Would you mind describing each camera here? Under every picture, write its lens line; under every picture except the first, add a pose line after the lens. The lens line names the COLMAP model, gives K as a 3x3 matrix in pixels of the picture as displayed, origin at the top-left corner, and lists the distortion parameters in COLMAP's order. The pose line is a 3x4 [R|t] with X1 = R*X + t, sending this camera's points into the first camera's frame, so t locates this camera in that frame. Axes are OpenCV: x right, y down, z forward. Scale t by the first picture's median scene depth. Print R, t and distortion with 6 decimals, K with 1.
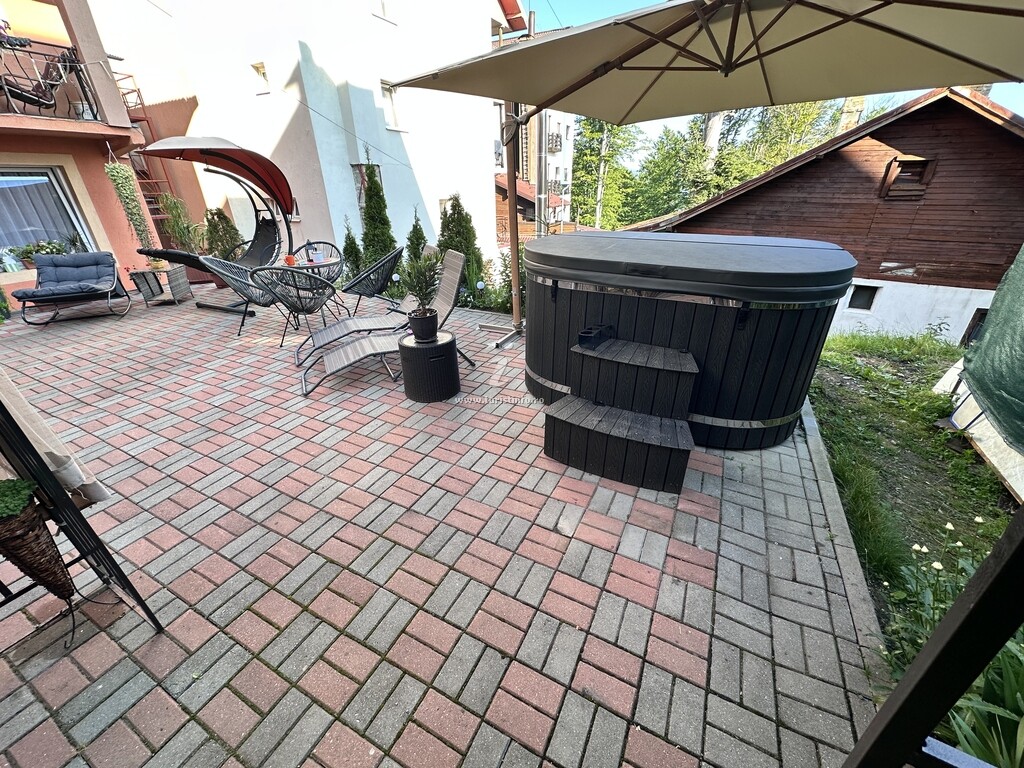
lens RADIAL K [[405.3, 0, 512.0], [0, 405.3, 384.0], [0, 0, 1]] dist [-0.002794, 0.000080]
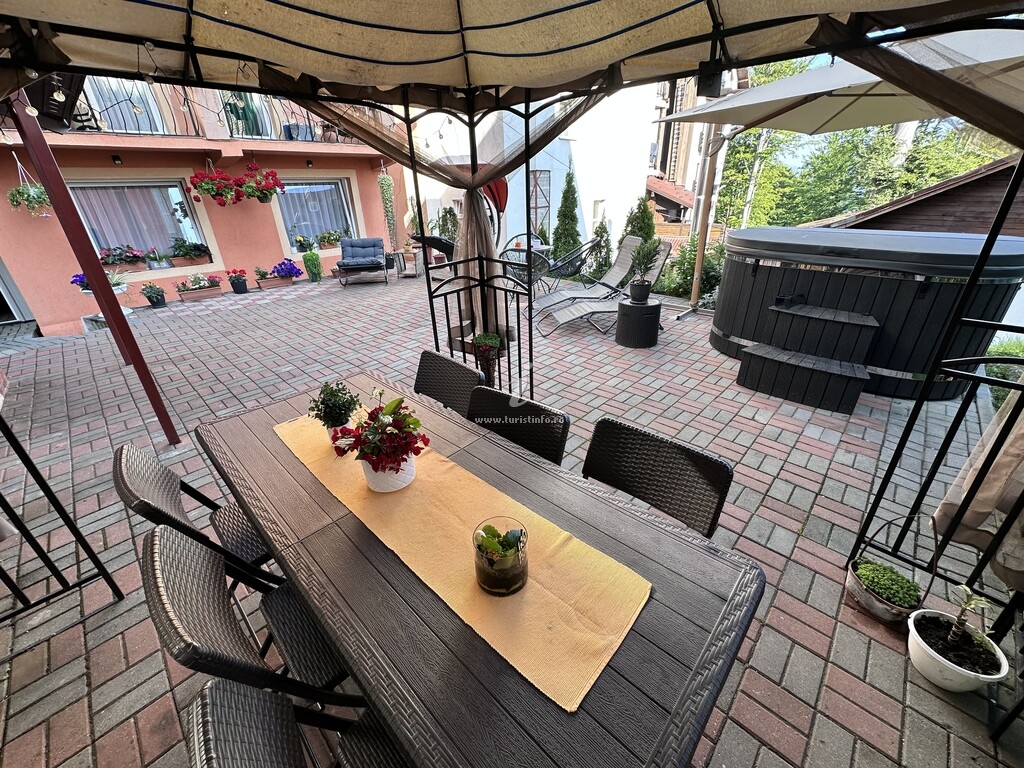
lens RADIAL K [[405.3, 0, 512.0], [0, 405.3, 384.0], [0, 0, 1]] dist [-0.002794, 0.000080]
pose [[0.958286, 0.114709, -0.261783, -0.186046], [-0.115369, 0.993239, 0.012901, 0.156451], [0.261493, 0.017839, 0.965041, -0.341197]]
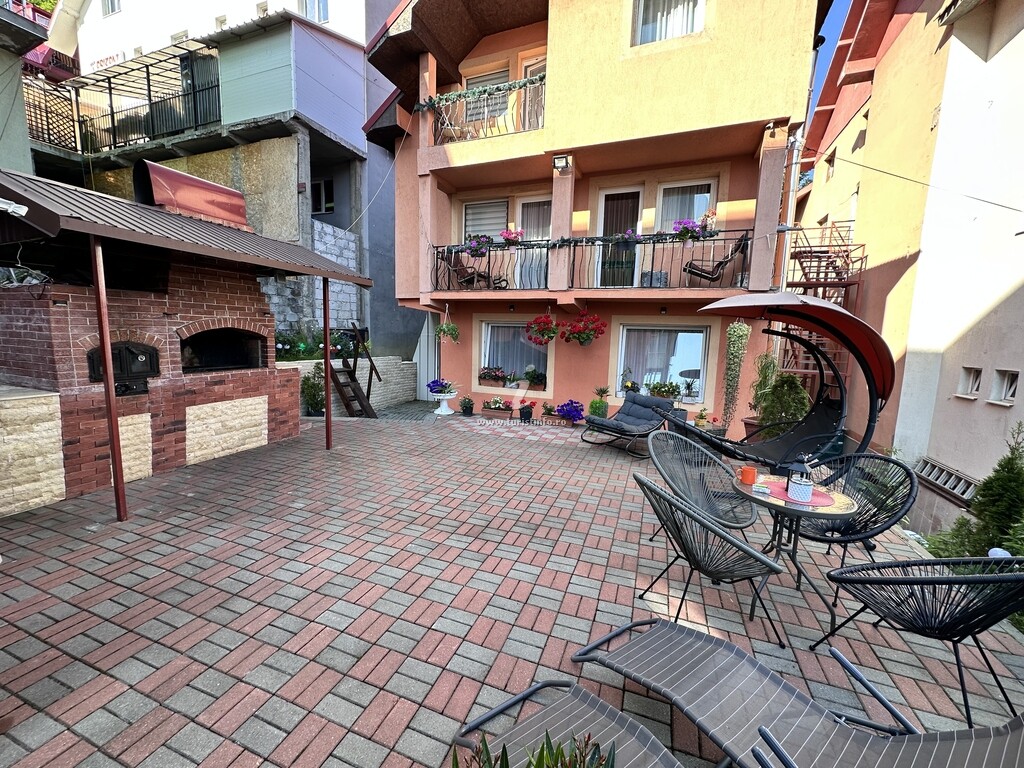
lens RADIAL K [[405.3, 0, 512.0], [0, 405.3, 384.0], [0, 0, 1]] dist [-0.002794, 0.000080]
pose [[0.124114, 0.143619, -0.981819, -0.057690], [-0.471250, 0.879293, 0.069050, -0.347336], [0.873224, 0.454112, 0.176813, 0.634112]]
